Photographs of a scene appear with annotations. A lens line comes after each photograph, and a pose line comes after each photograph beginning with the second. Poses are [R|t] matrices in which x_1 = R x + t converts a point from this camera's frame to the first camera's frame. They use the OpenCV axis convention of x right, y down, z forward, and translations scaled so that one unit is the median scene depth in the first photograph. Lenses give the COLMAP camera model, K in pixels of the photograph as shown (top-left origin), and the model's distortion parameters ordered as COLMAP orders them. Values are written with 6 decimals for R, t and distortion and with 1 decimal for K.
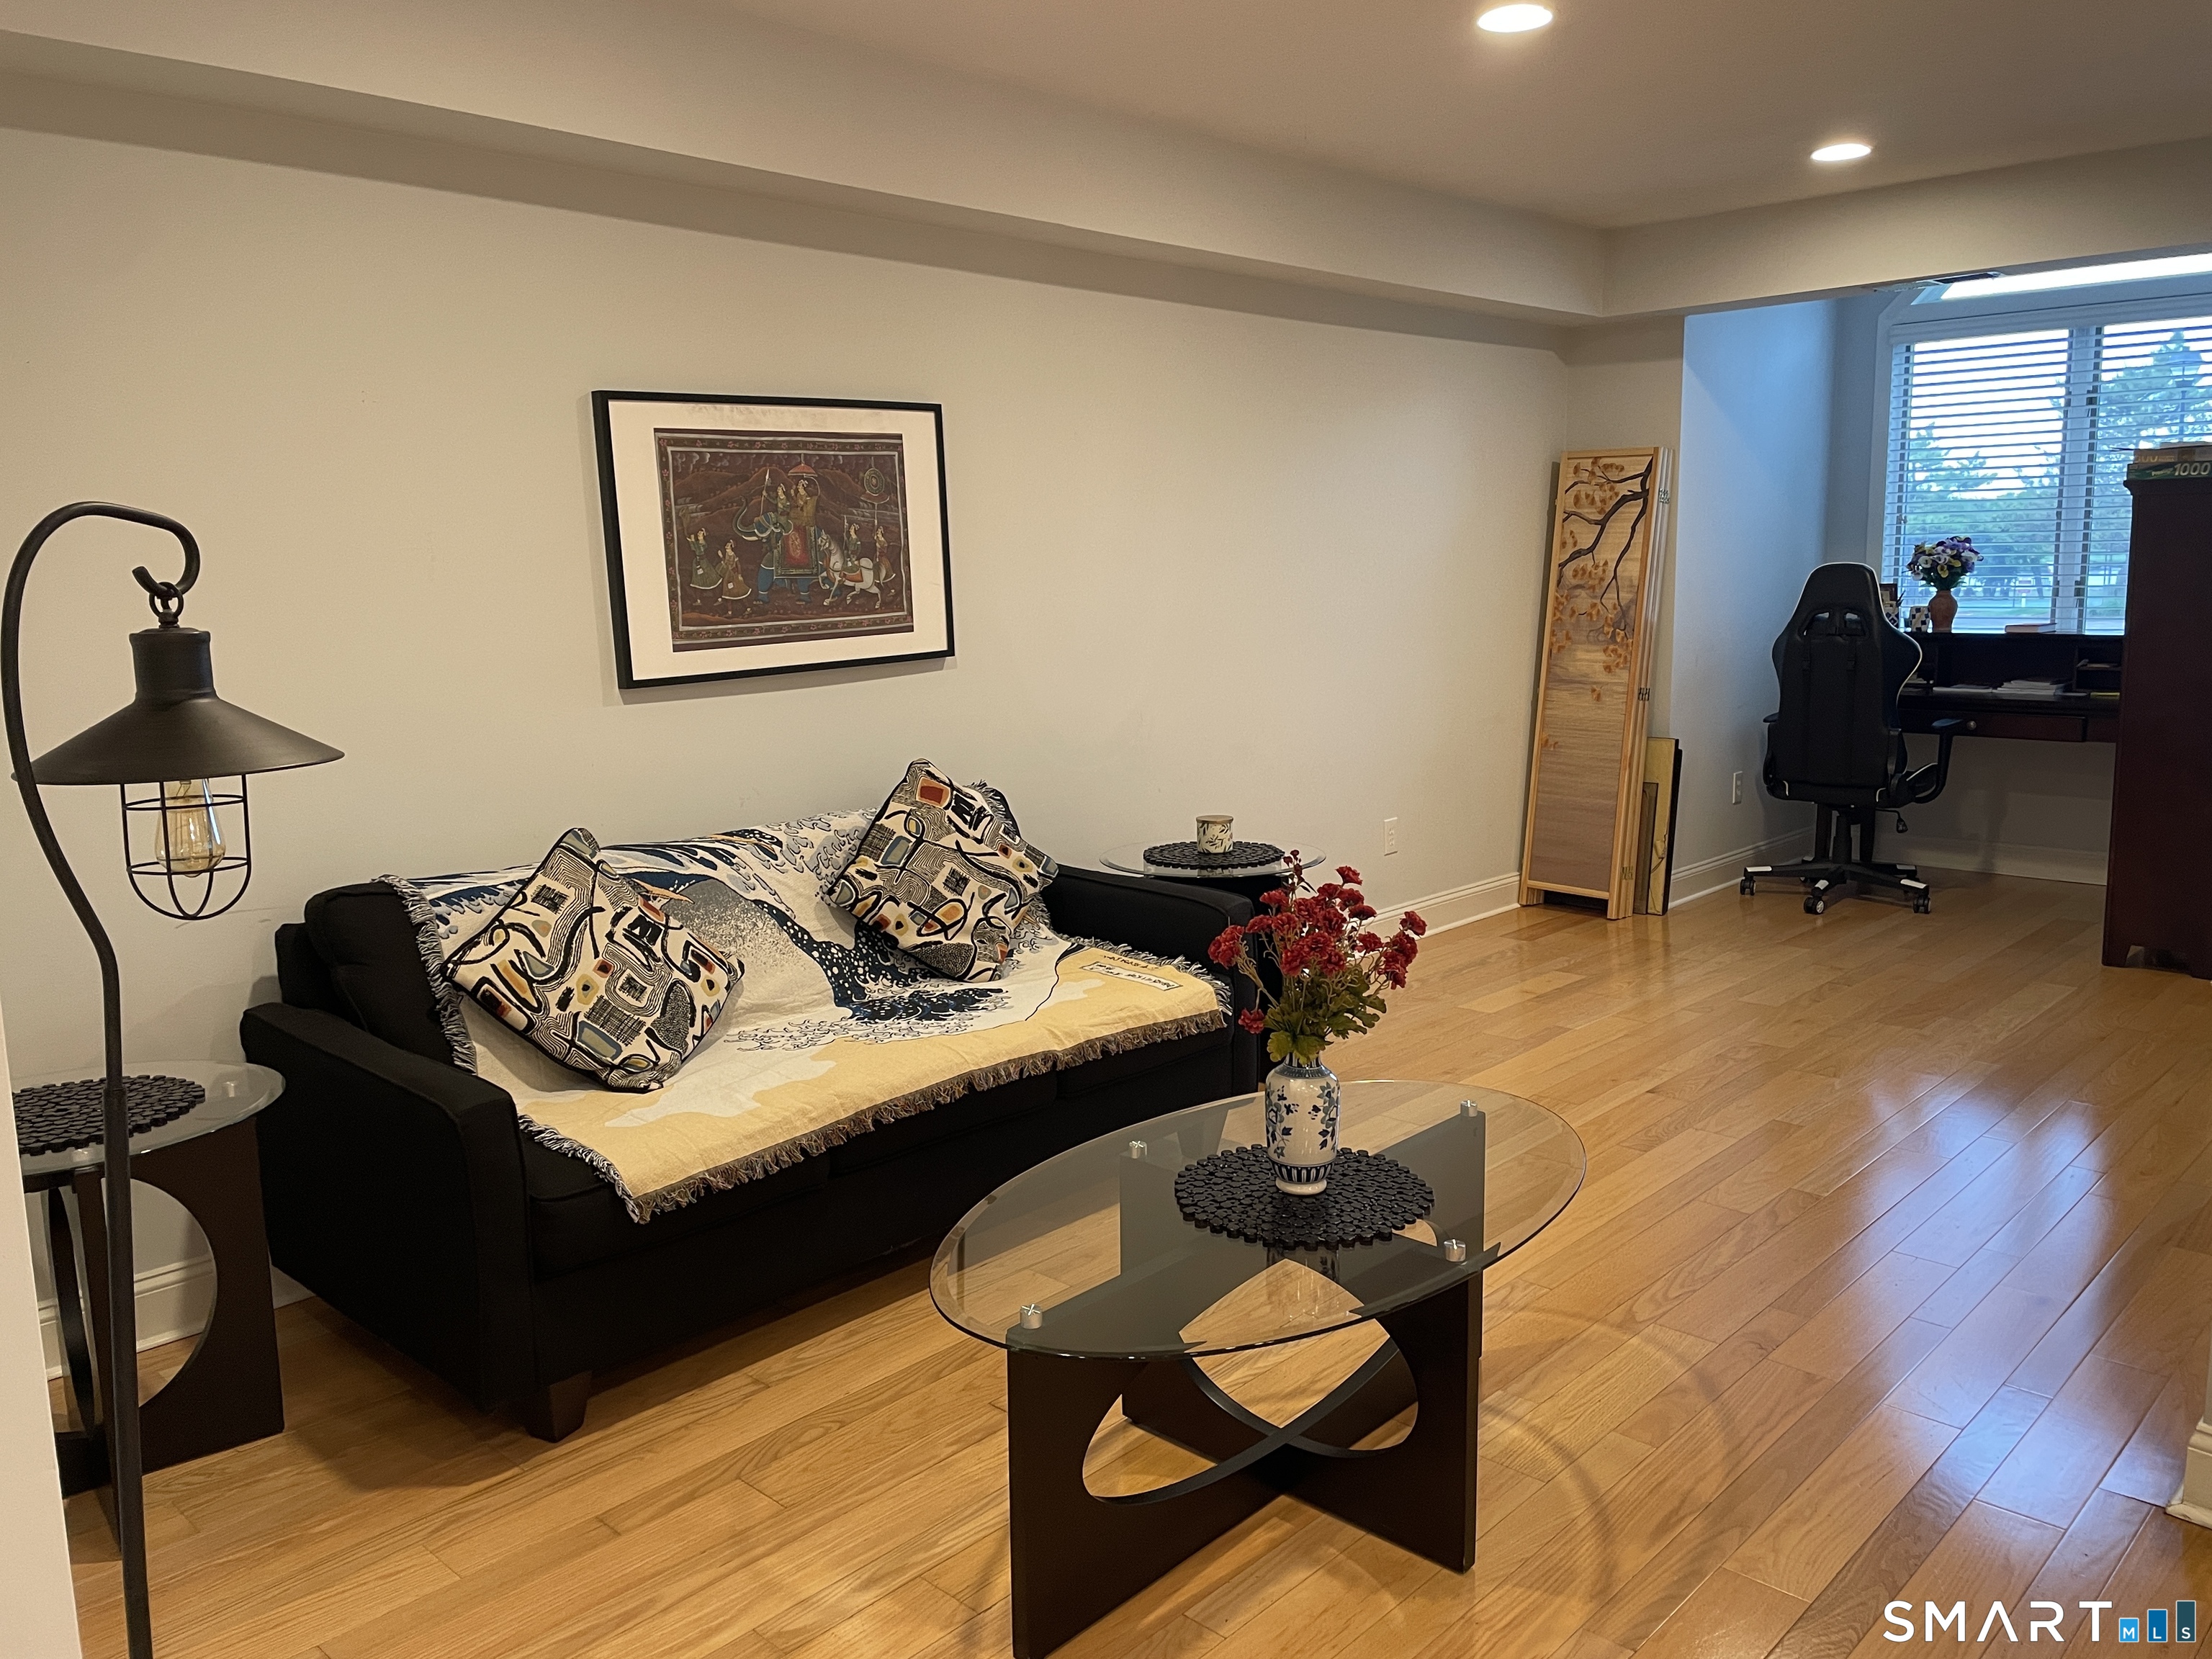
lens RADIAL K [[1665.7, 0, 1108.8], [0, 1665.7, 824.5], [0, 0, 1]] dist [0.098578, -0.132239]
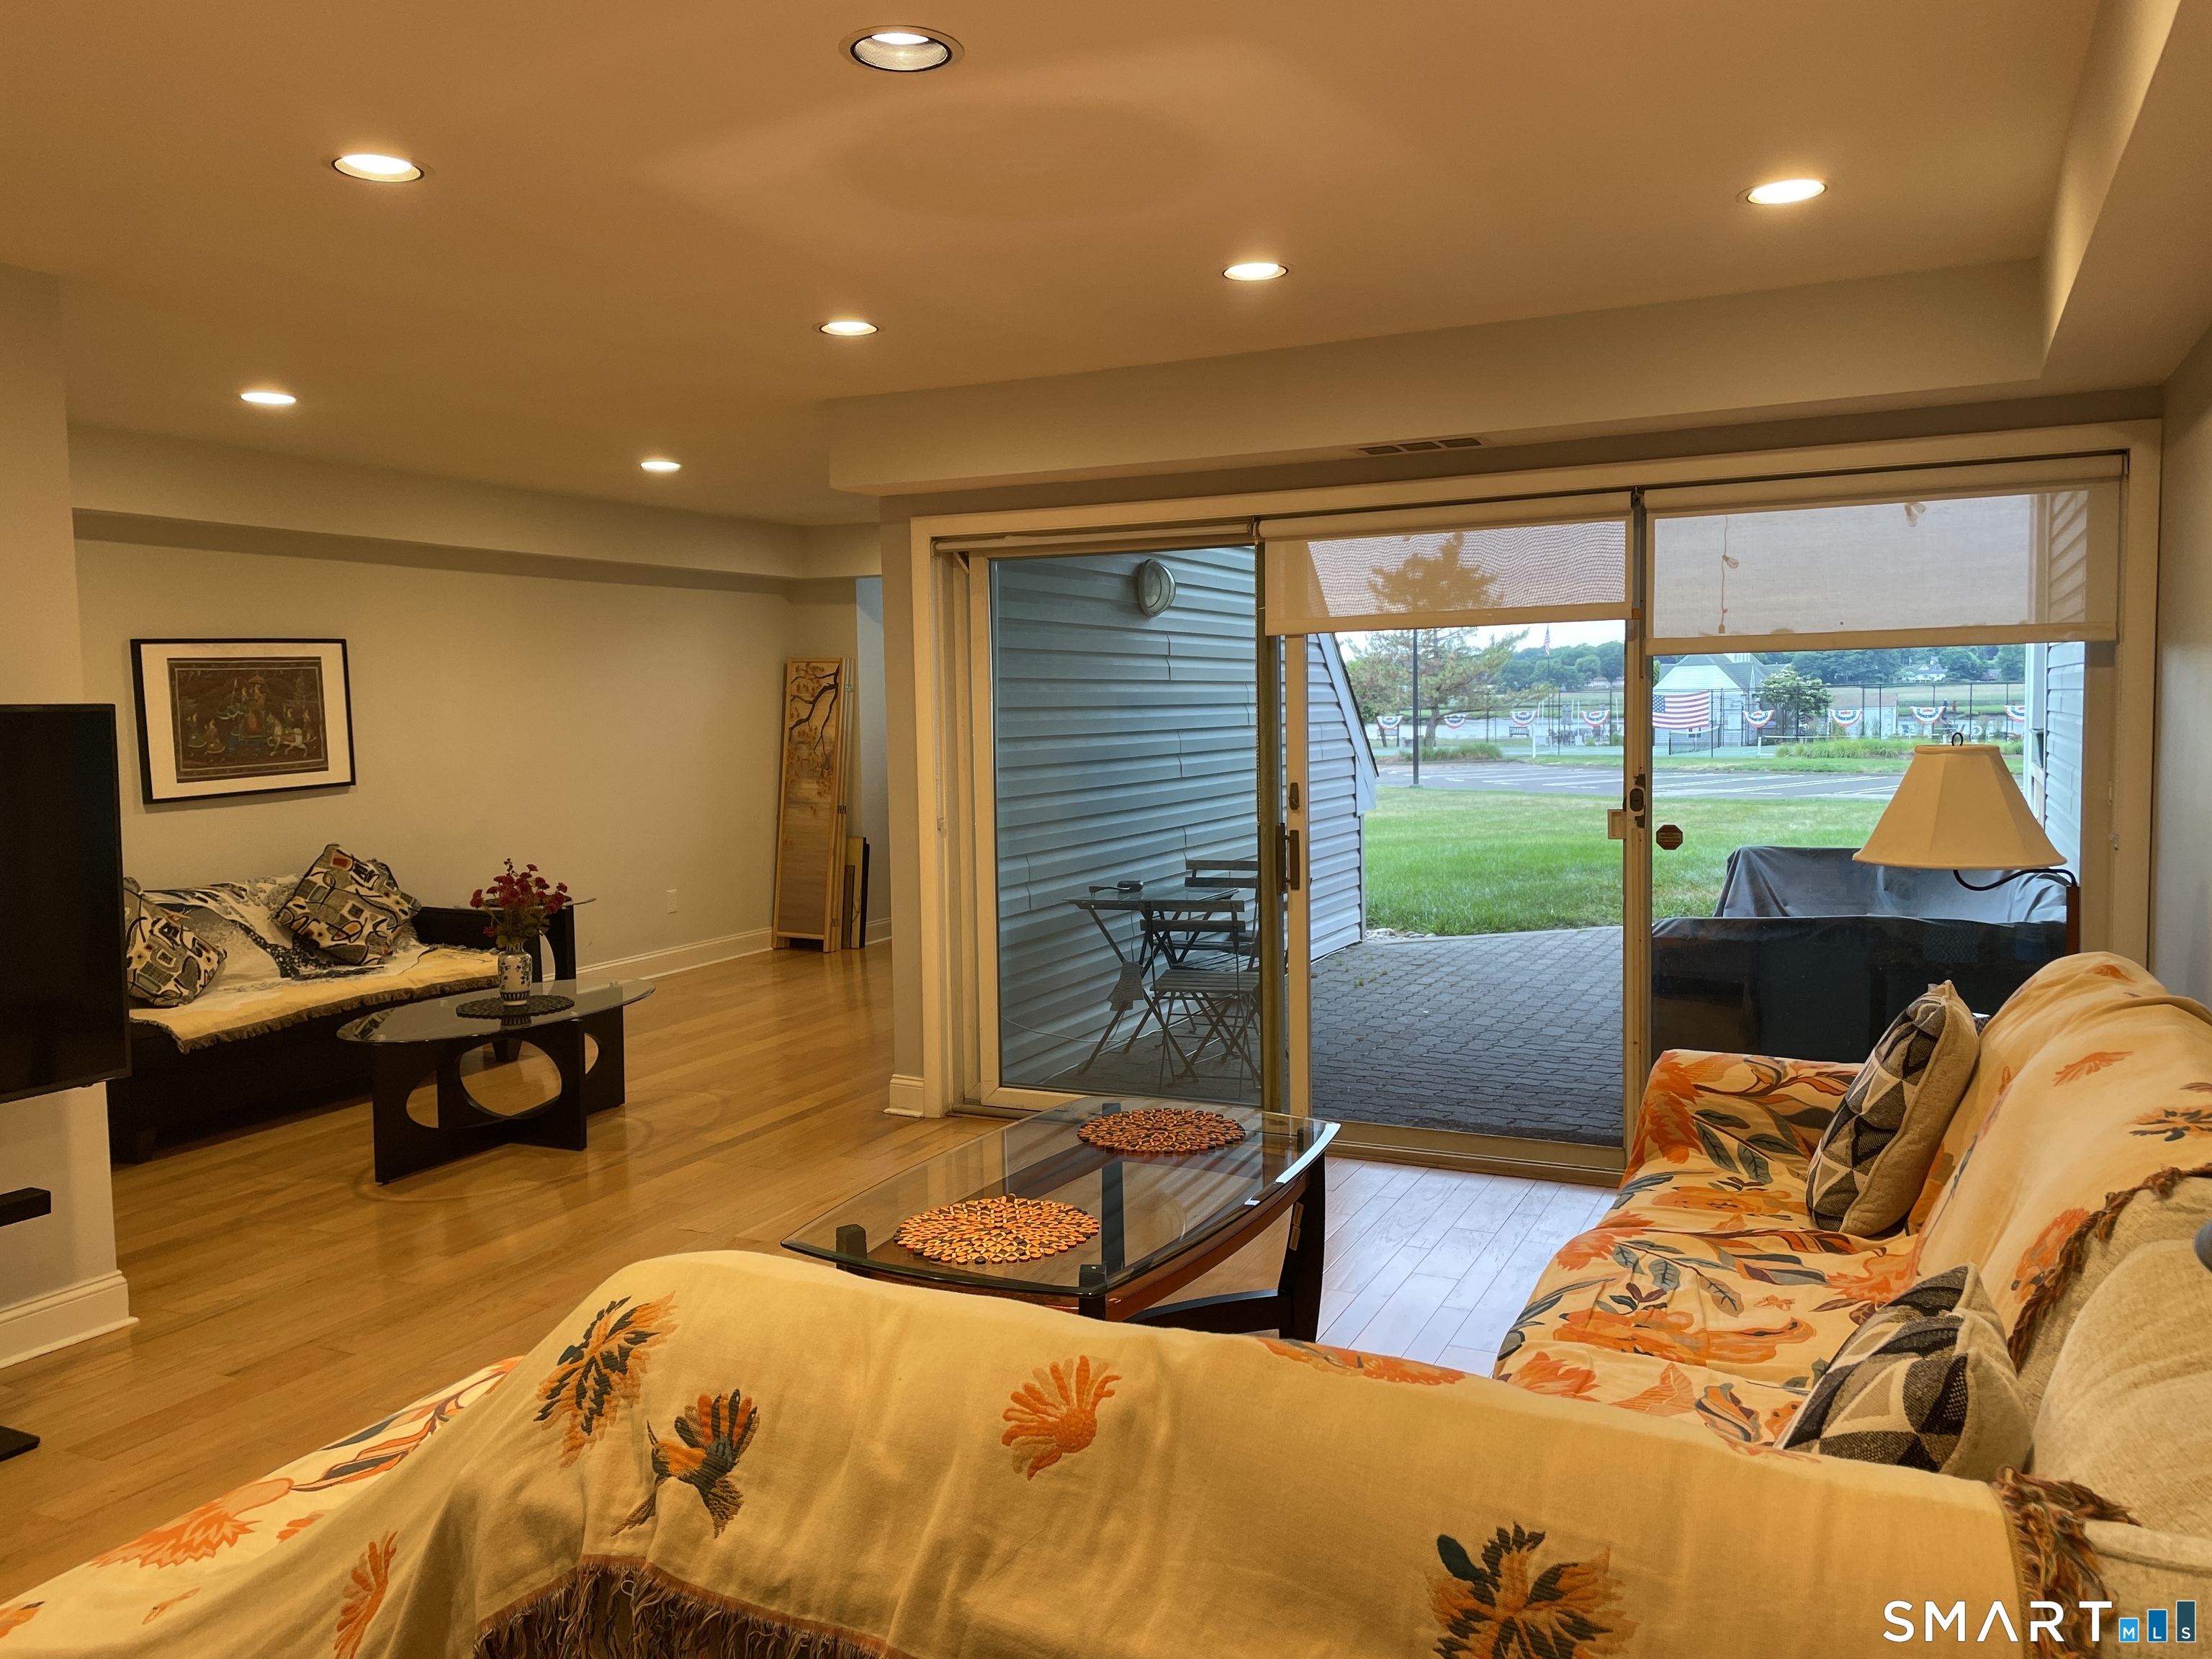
lens RADIAL K [[1665.7, 0, 1115.5], [0, 1665.7, 817.9], [0, 0, 1]] dist [0.098578, -0.132239]
pose [[0.949075, -0.014961, 0.314695, 0.108710], [0.042853, 0.995719, -0.081903, 0.115786], [-0.312122, 0.091218, 0.945653, -0.940174]]
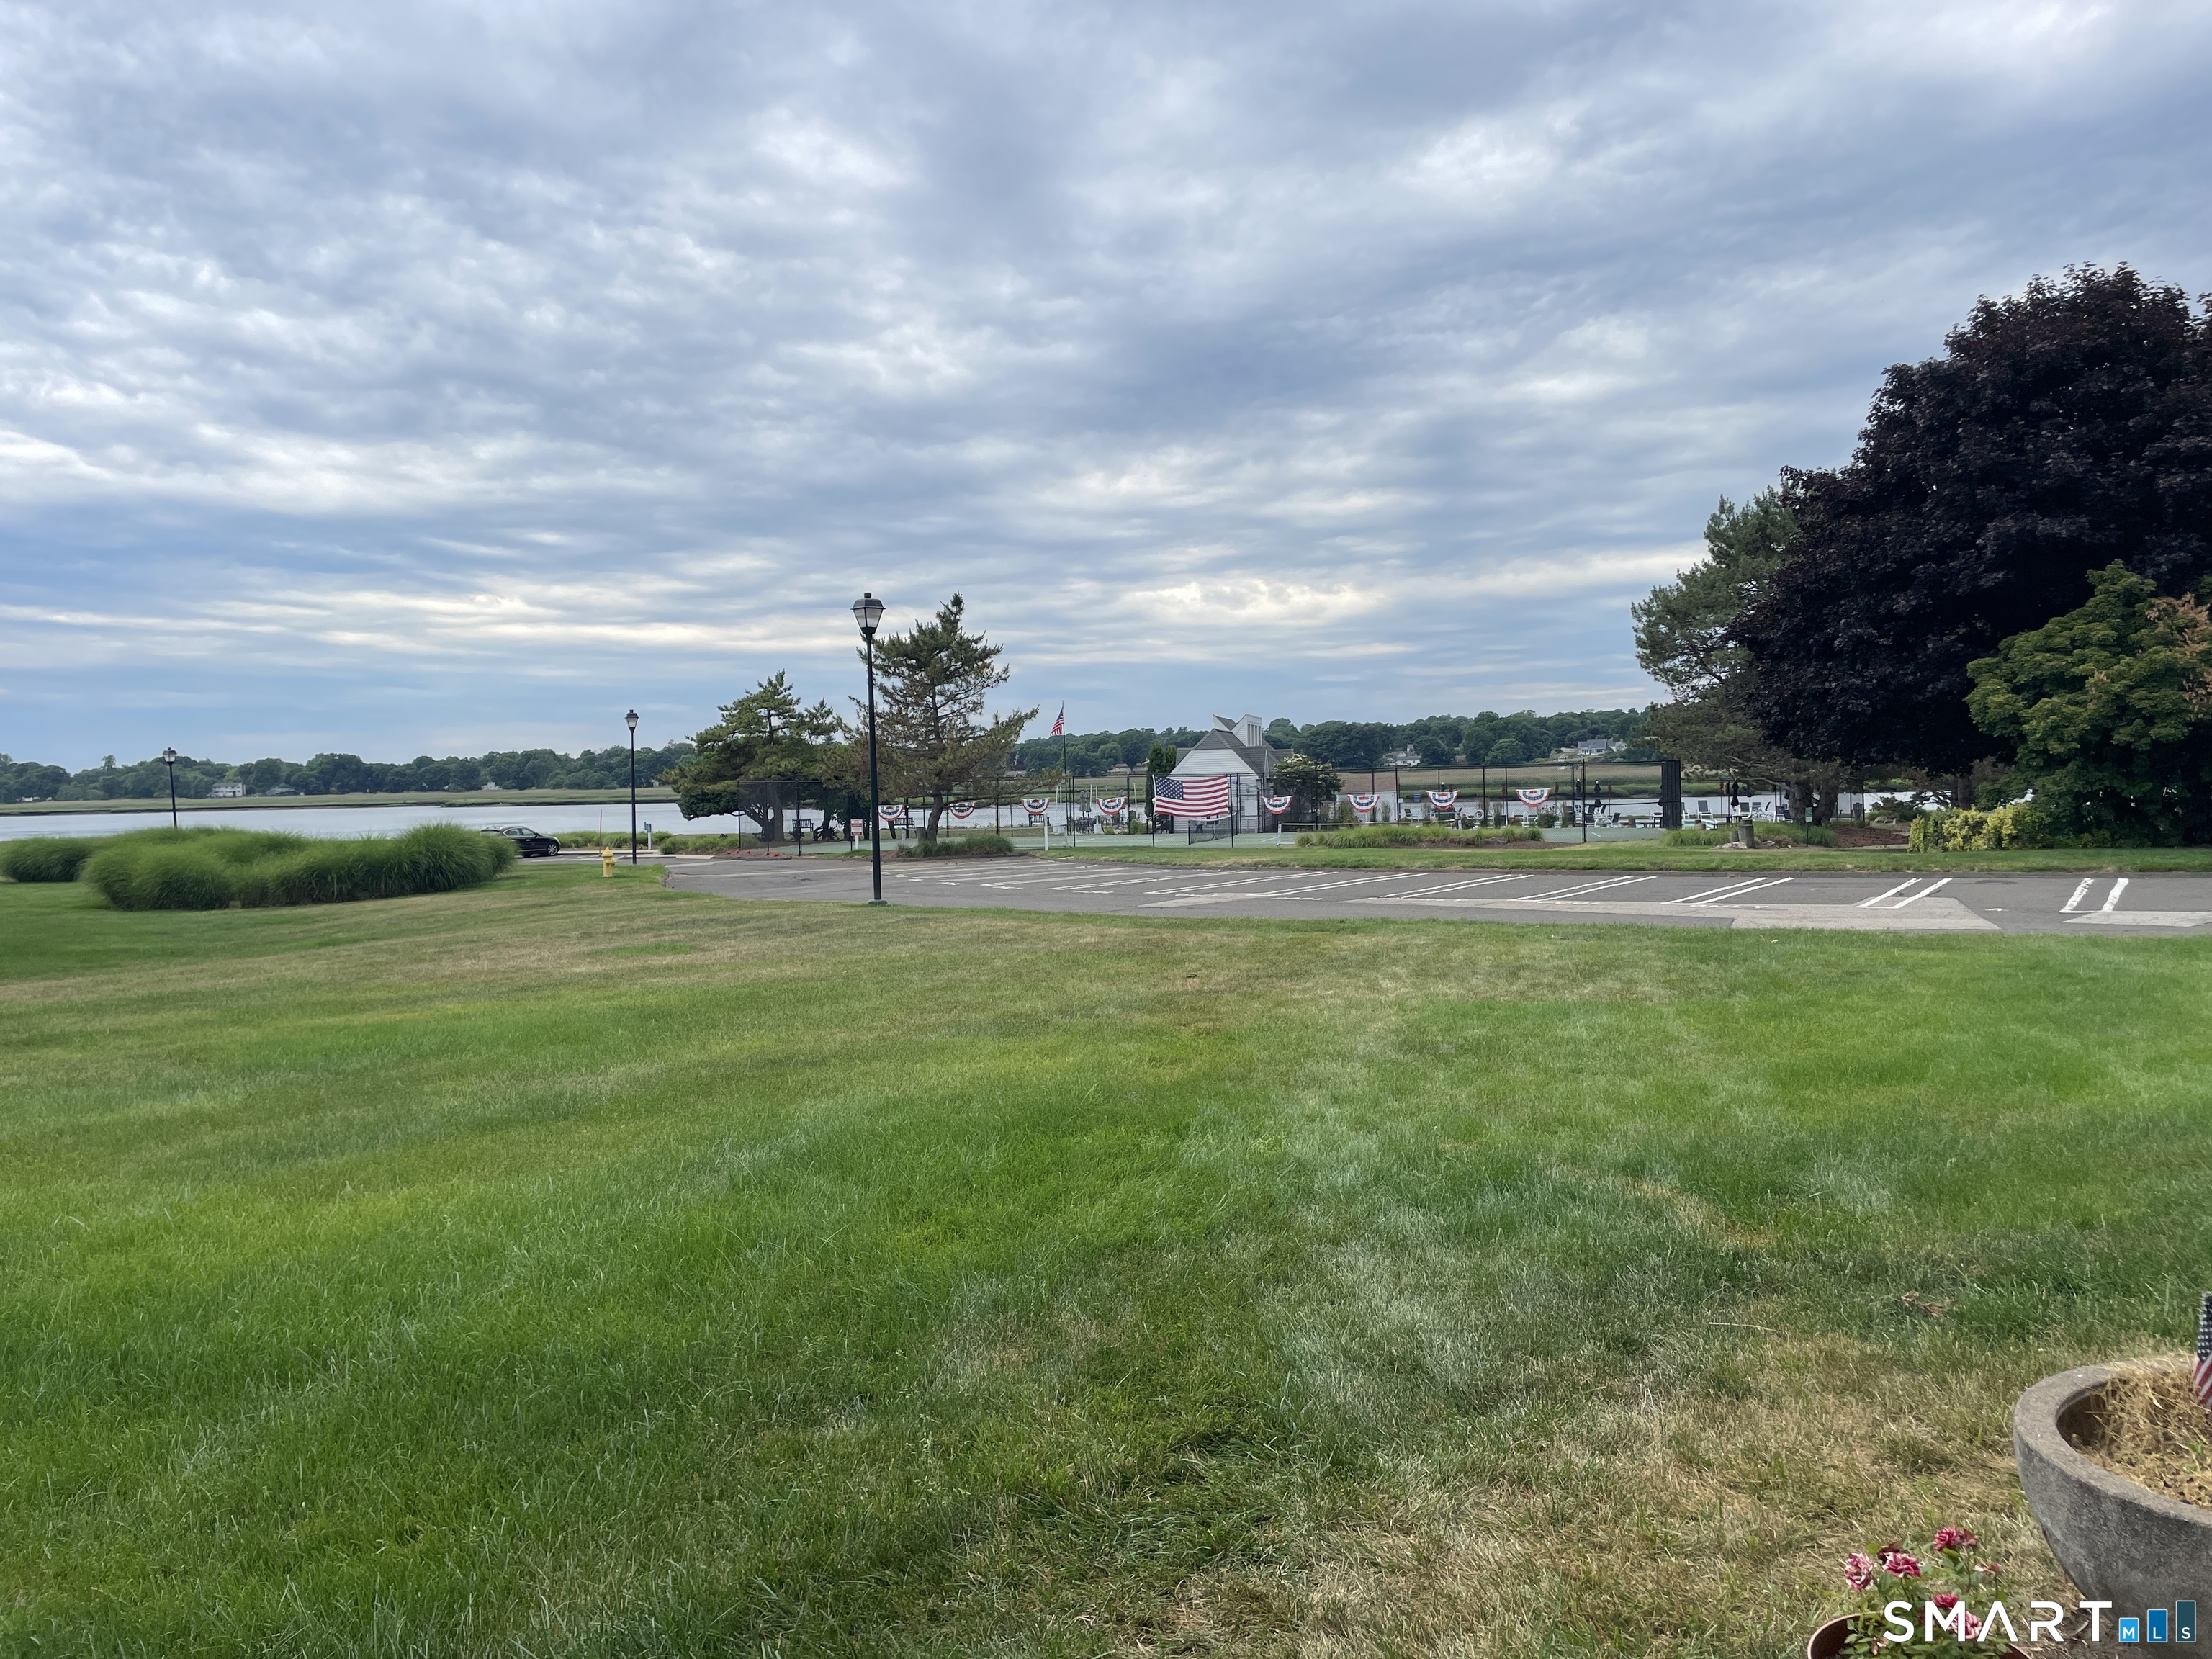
lens RADIAL K [[1665.7, 0, 1103.7], [0, 1665.7, 823.0], [0, 0, 1]] dist [0.098578, -0.132239]
pose [[0.831318, -0.012174, 0.555664, 2.594441], [0.089471, 0.989652, -0.112174, -0.452650], [-0.548549, 0.142968, 0.823805, 2.448332]]
